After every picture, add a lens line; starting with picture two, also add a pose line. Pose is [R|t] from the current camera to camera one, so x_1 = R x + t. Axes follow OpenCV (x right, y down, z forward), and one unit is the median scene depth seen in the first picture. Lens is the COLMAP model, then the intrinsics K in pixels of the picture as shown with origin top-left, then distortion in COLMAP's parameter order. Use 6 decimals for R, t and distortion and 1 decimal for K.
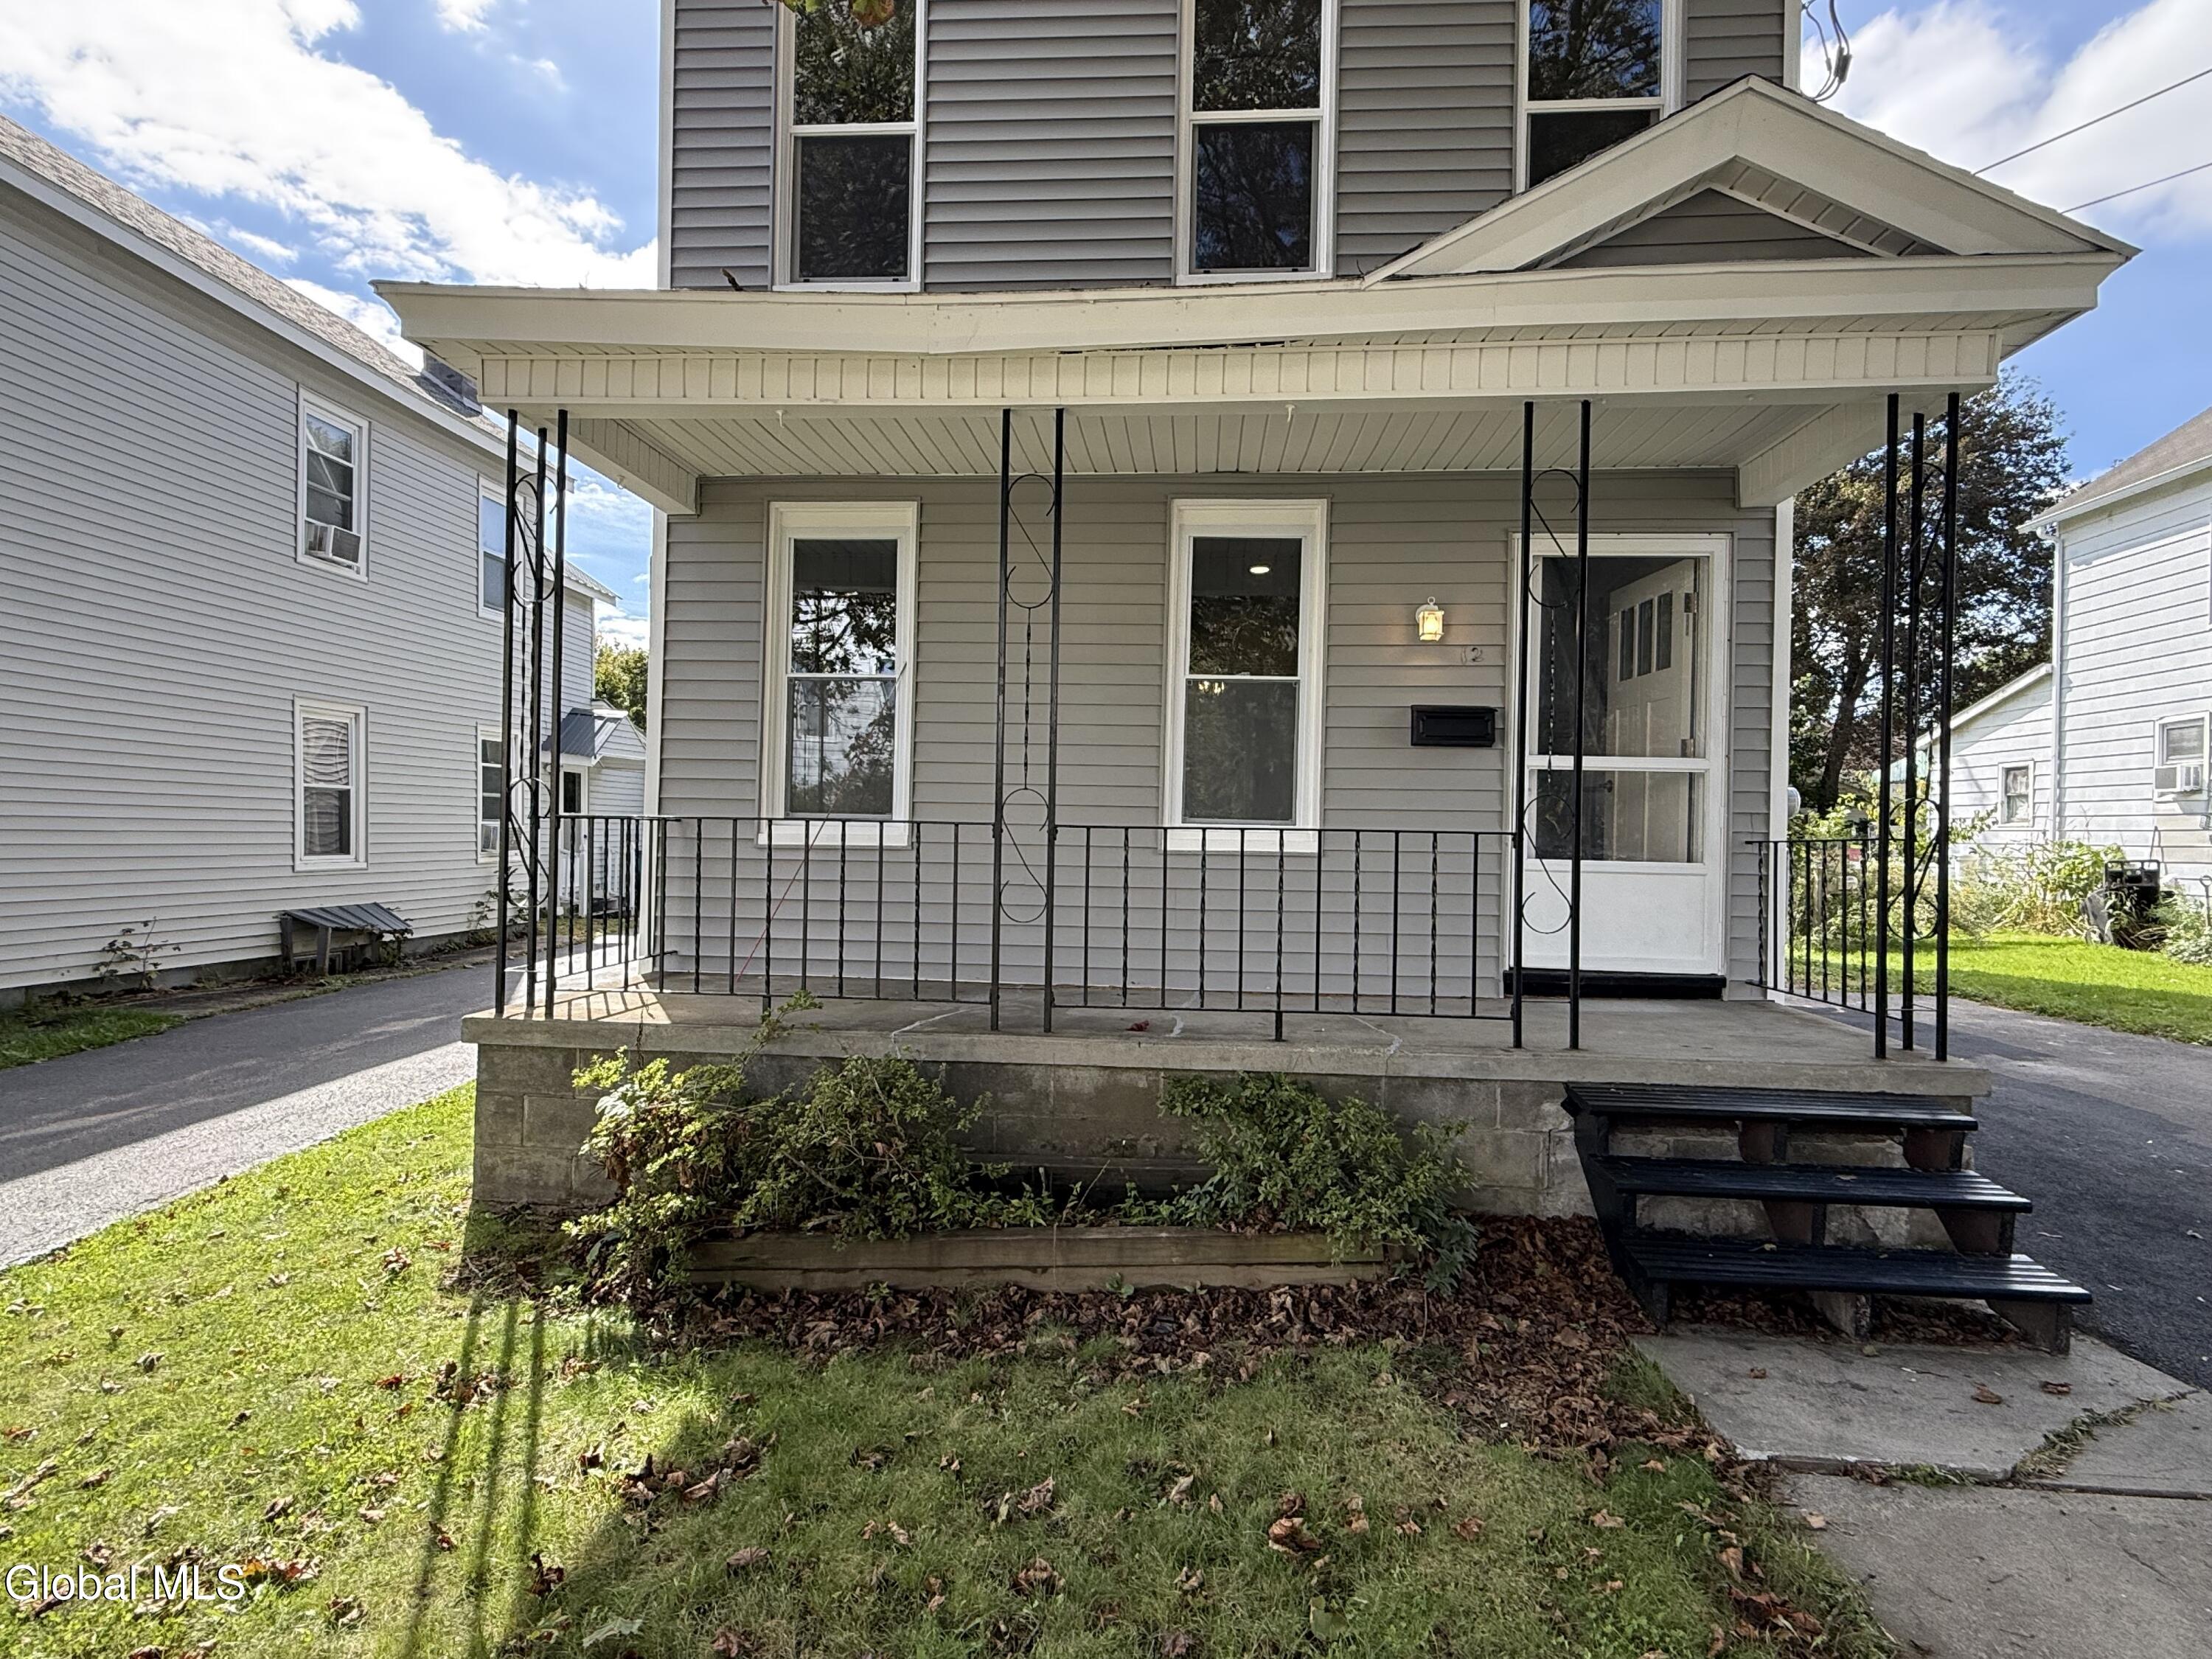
lens RADIAL K [[1229.6, 0, 1101.6], [0, 1229.6, 829.1], [0, 0, 1]] dist [0.008059, 0.000827]
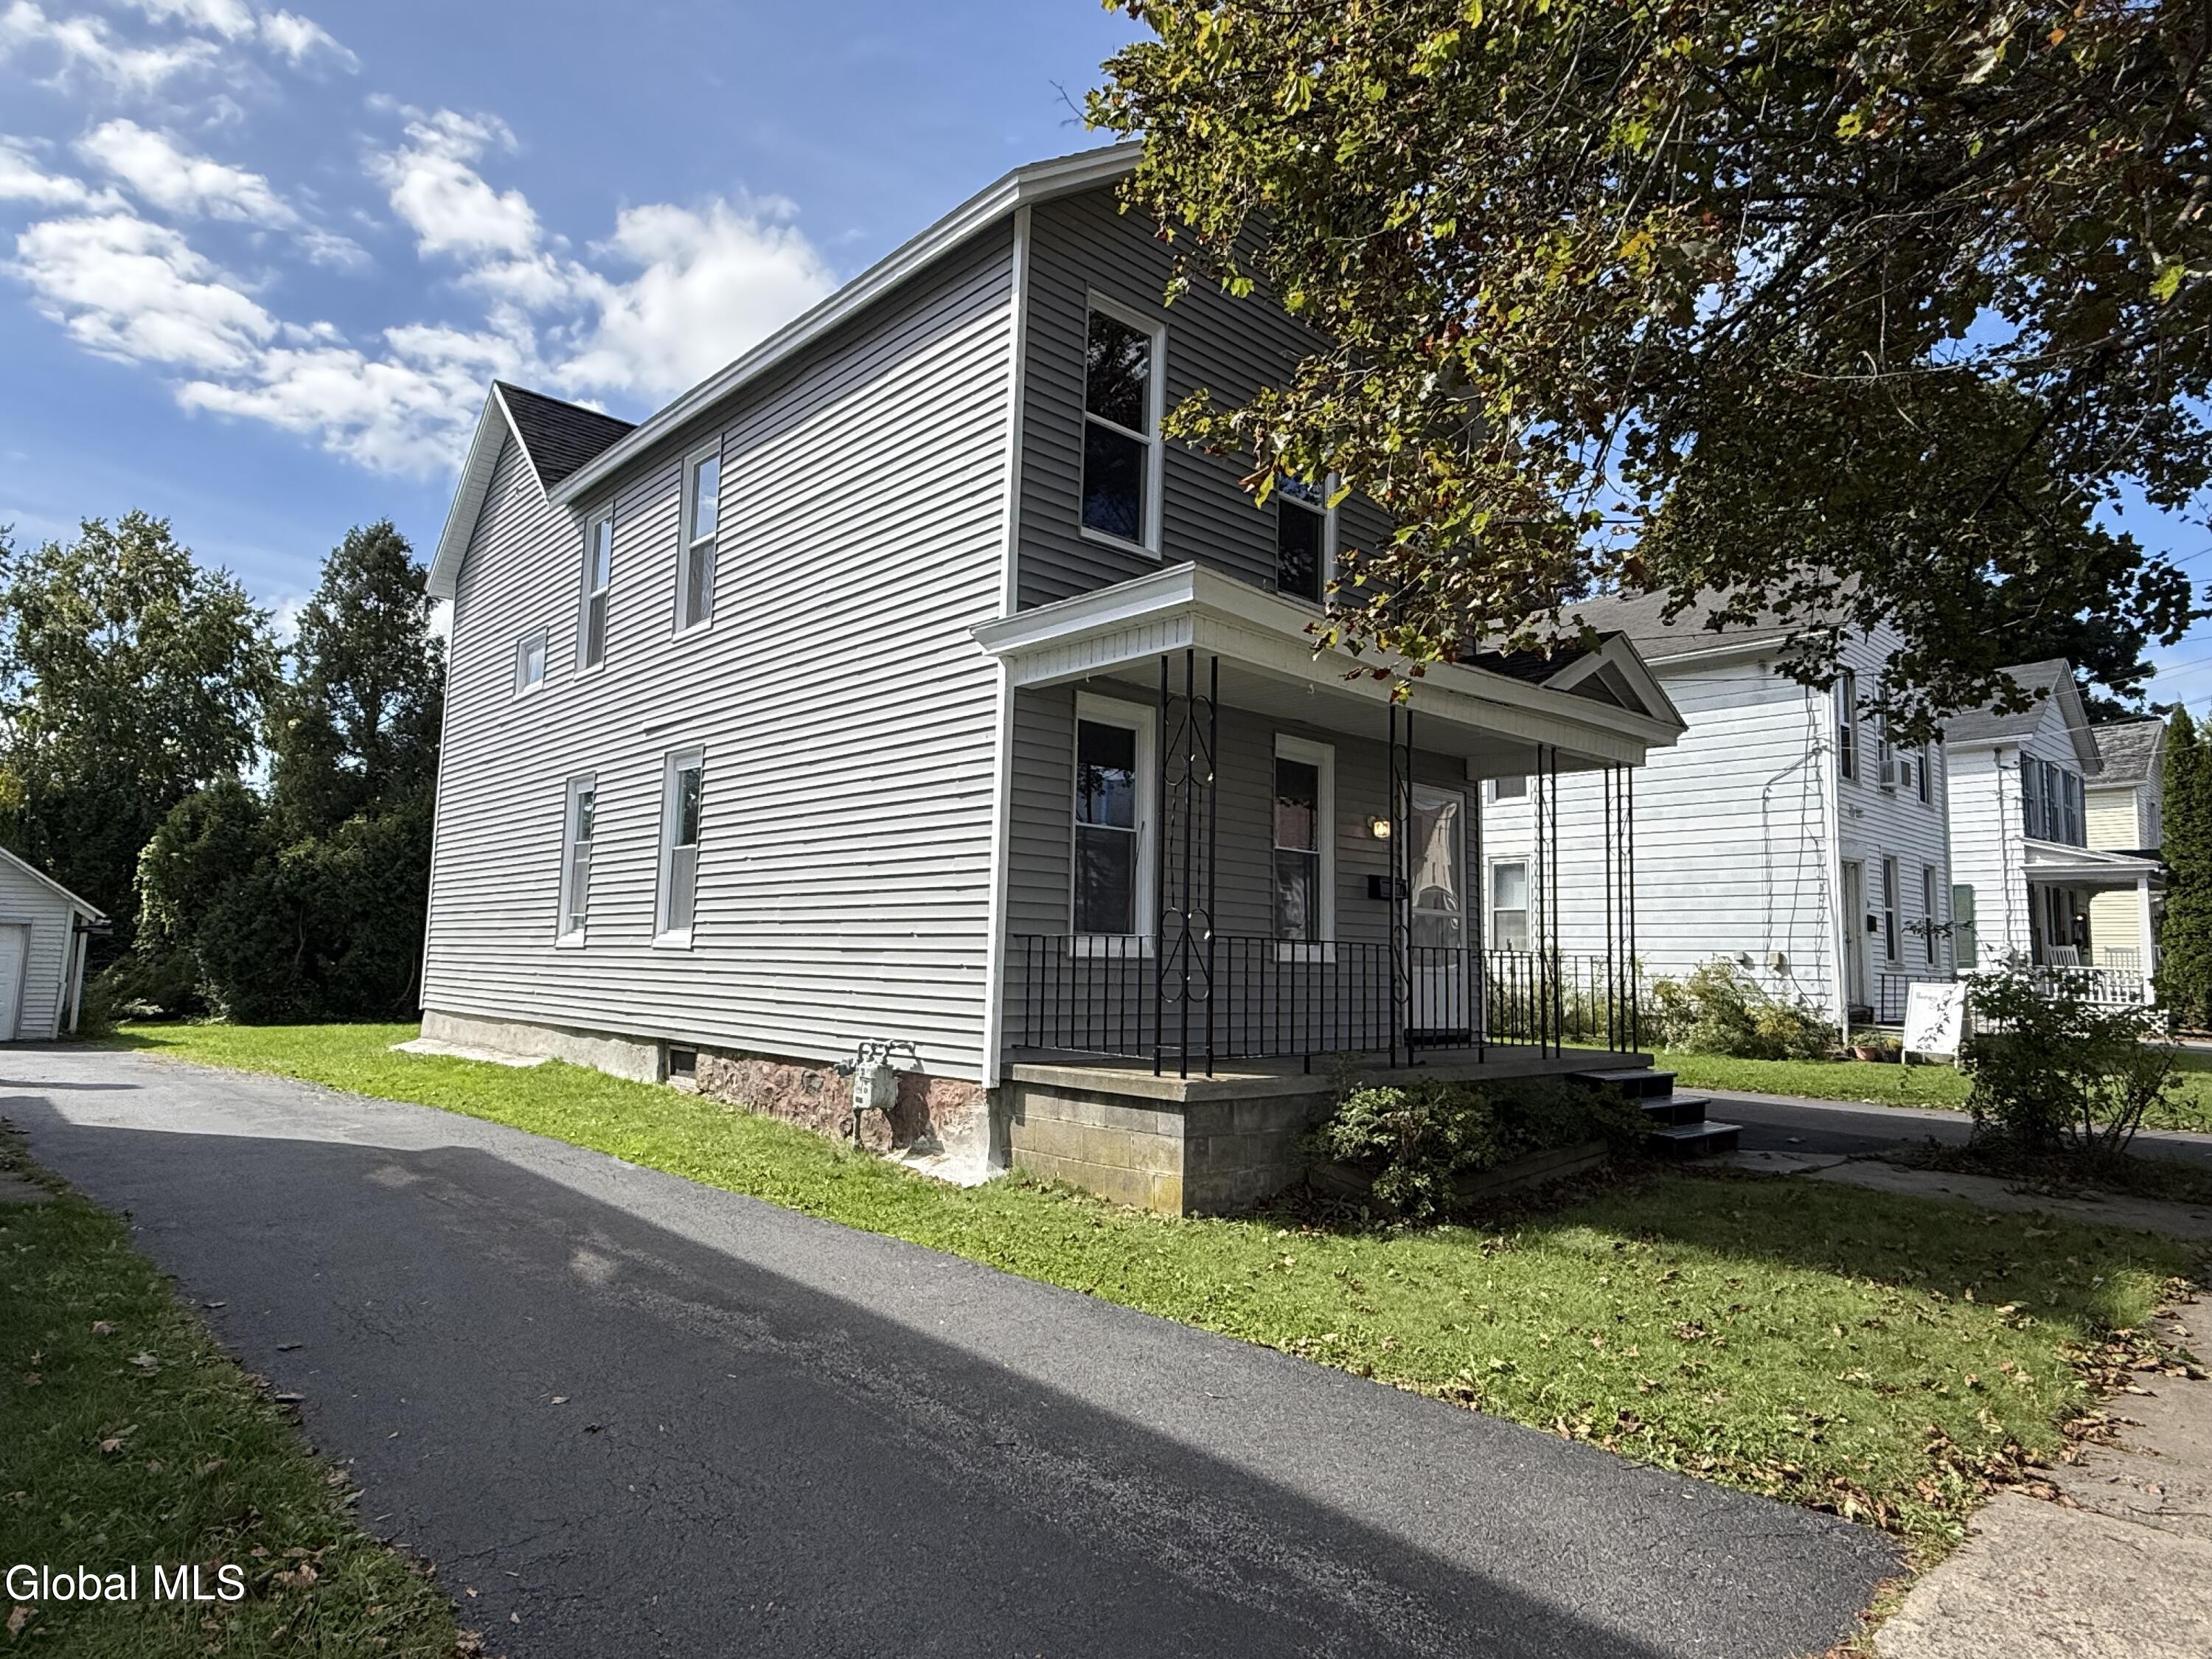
lens RADIAL K [[1253.1, 0, 1106.3], [0, 1253.1, 822.3], [0, 0, 1]] dist [0.013752, 0.000463]
pose [[0.669374, 0.077396, 0.738883, -1.002653], [-0.023442, 0.996264, -0.083119, -0.015079], [-0.742556, 0.038317, 0.668687, 0.081994]]
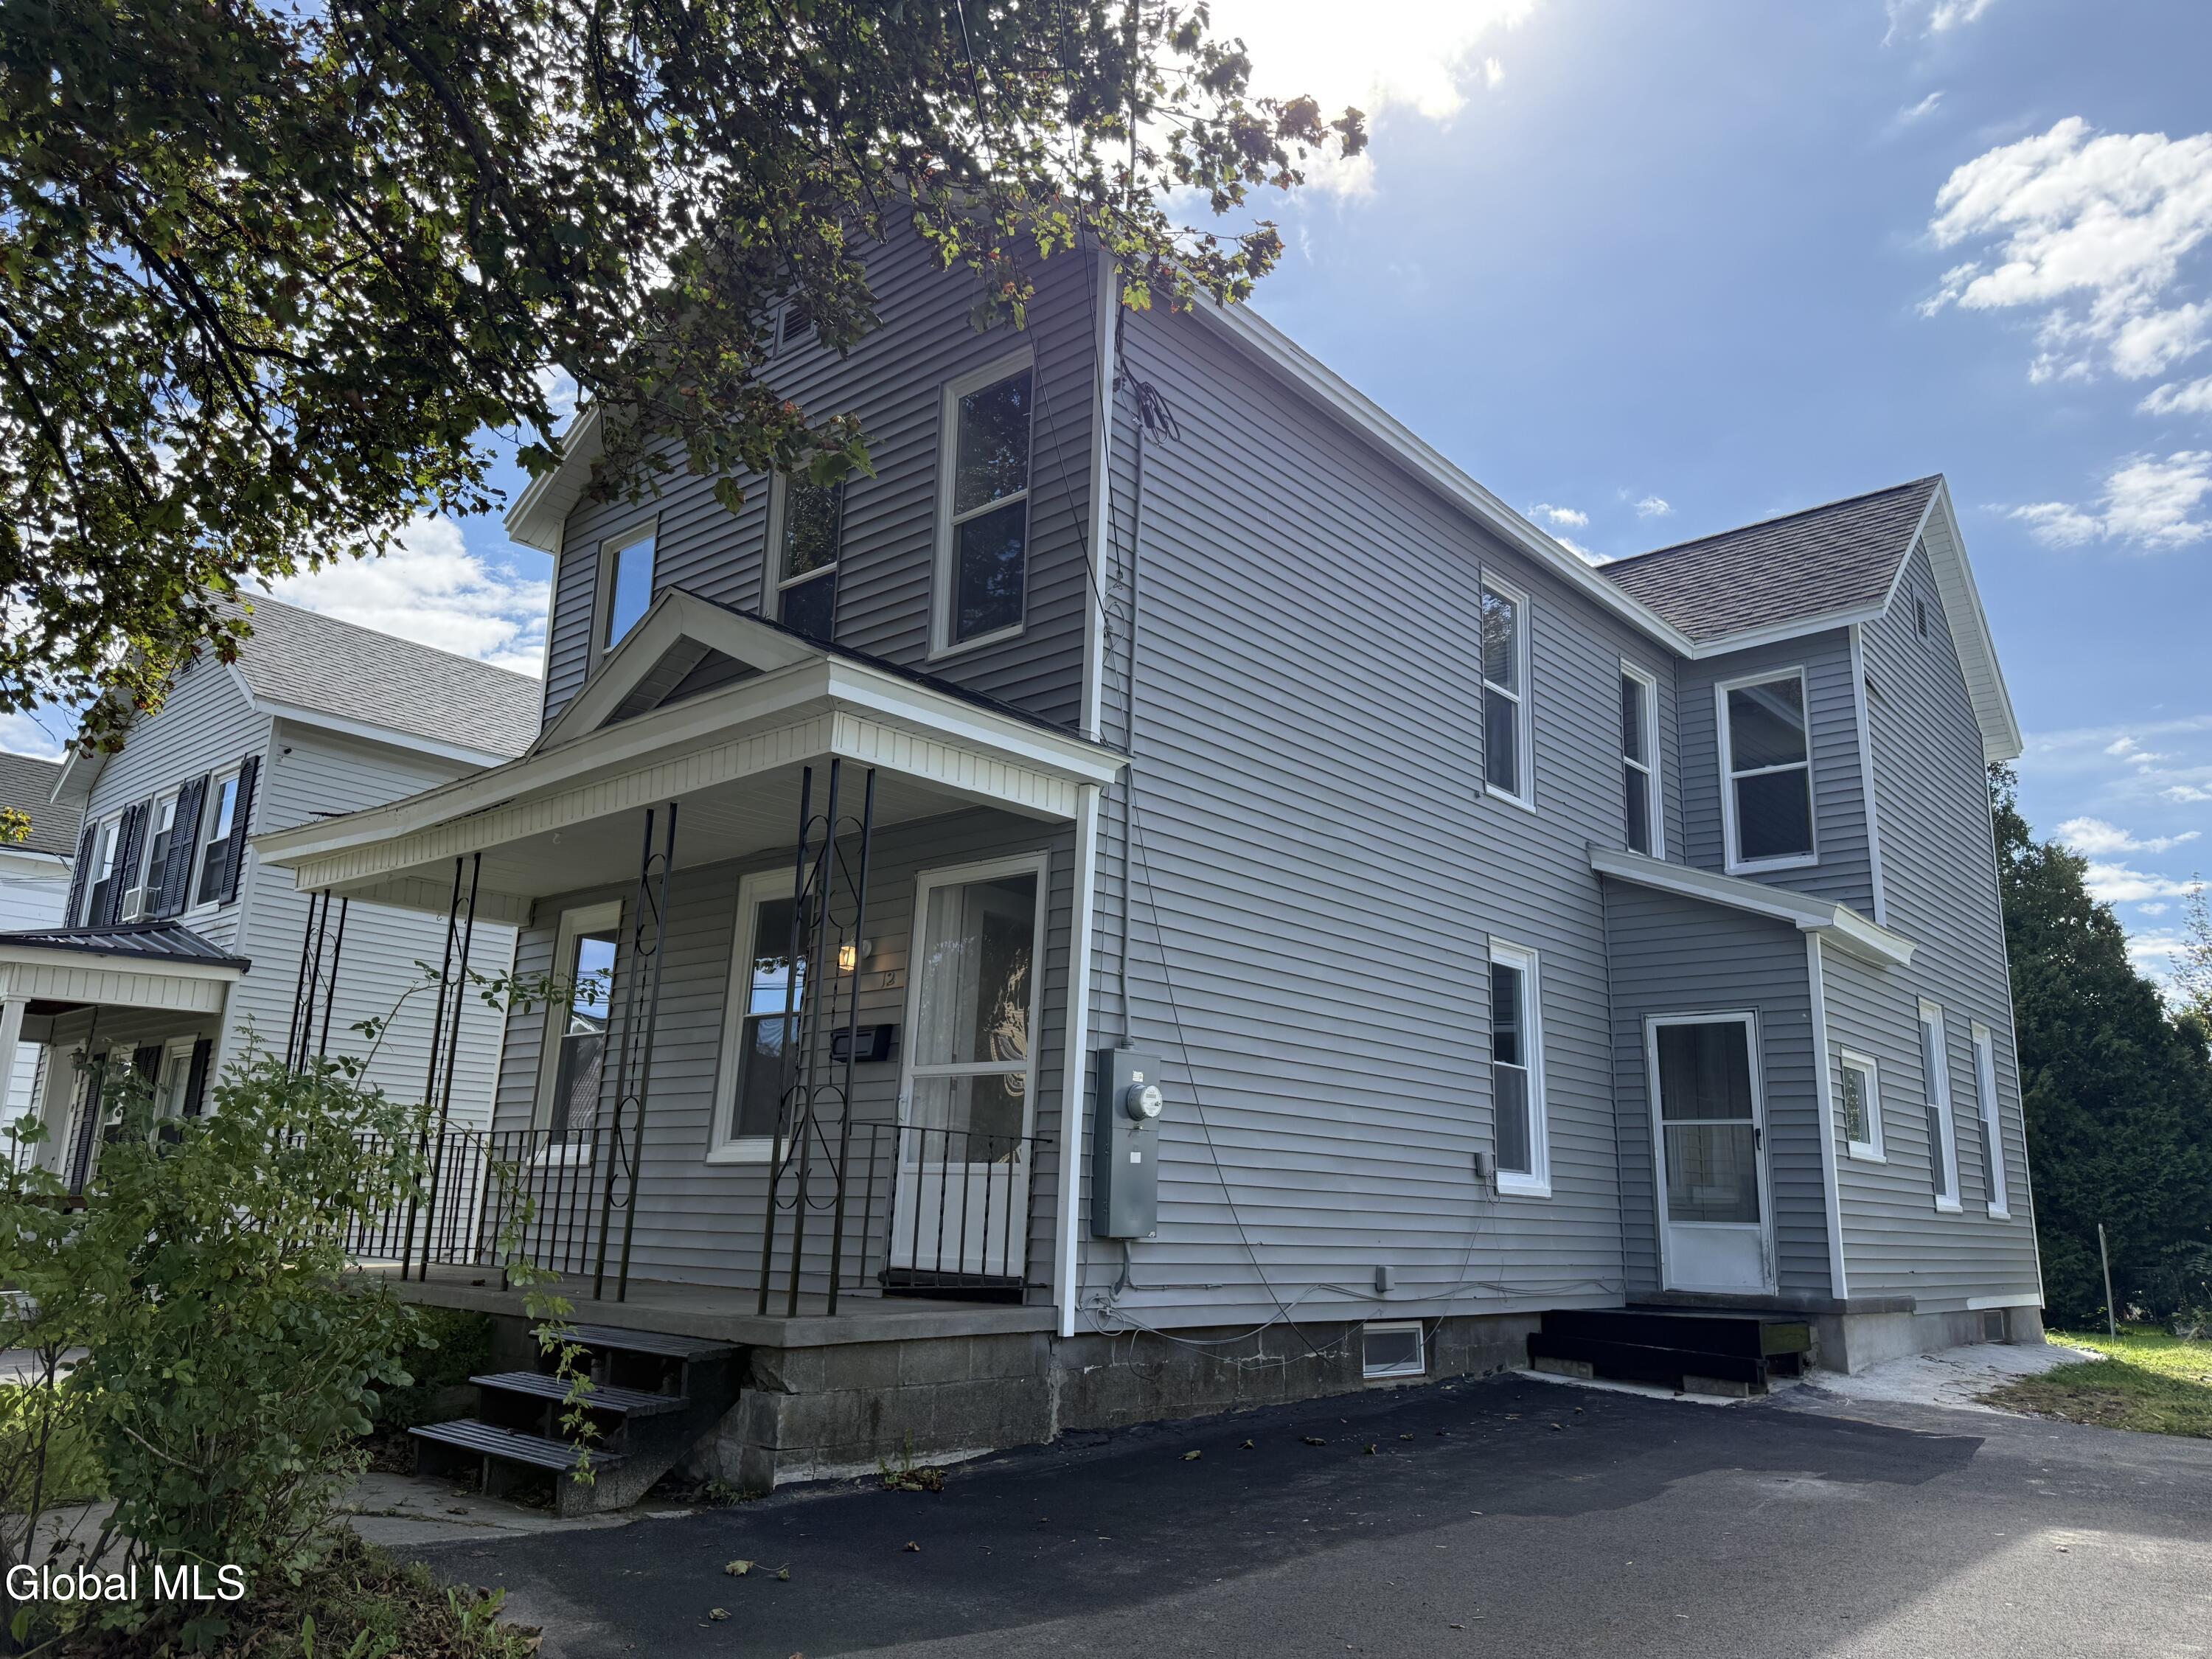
lens RADIAL K [[1619.7, 0, 1107.0], [0, 1619.7, 833.2], [0, 0, 1]] dist [-0.005863, -0.000714]
pose [[0.811922, -0.140787, -0.566535, 1.355239], [0.012961, 0.974591, -0.223616, 0.060536], [0.583622, 0.174216, 0.793117, -0.075828]]
